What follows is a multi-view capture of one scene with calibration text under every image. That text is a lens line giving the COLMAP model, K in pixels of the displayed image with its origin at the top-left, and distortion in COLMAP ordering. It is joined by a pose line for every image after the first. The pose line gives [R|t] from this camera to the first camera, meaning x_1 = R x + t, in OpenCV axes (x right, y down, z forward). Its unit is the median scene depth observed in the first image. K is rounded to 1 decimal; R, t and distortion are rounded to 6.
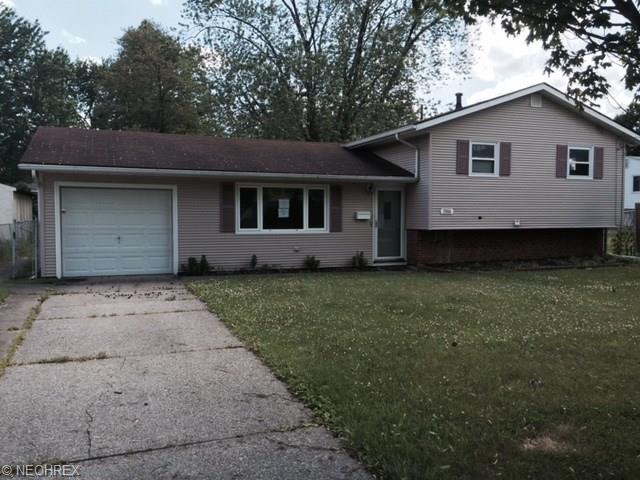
lens RADIAL K [[546.1, 0, 320.4], [0, 546.1, 239.7], [0, 0, 1]] dist [0.058957, -0.072413]
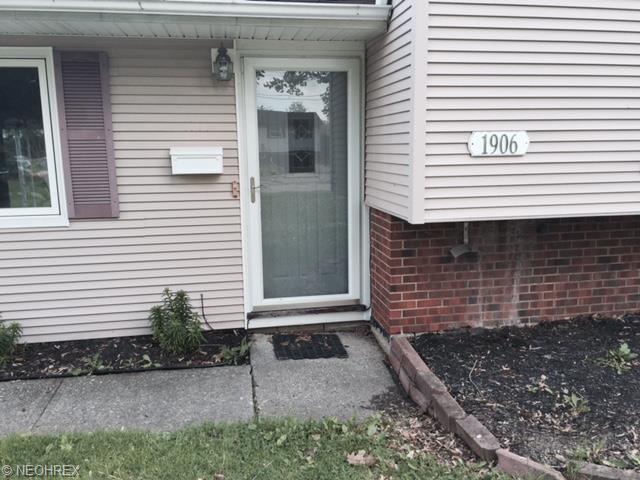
lens RADIAL K [[546.1, 0, 320.3], [0, 546.1, 240.0], [0, 0, 1]] dist [0.058957, -0.072413]
pose [[0.981652, 0.019746, -0.189656, 0.193164], [0.003313, 0.992707, 0.120503, -0.037381], [0.190652, -0.118920, 0.974428, 0.721147]]
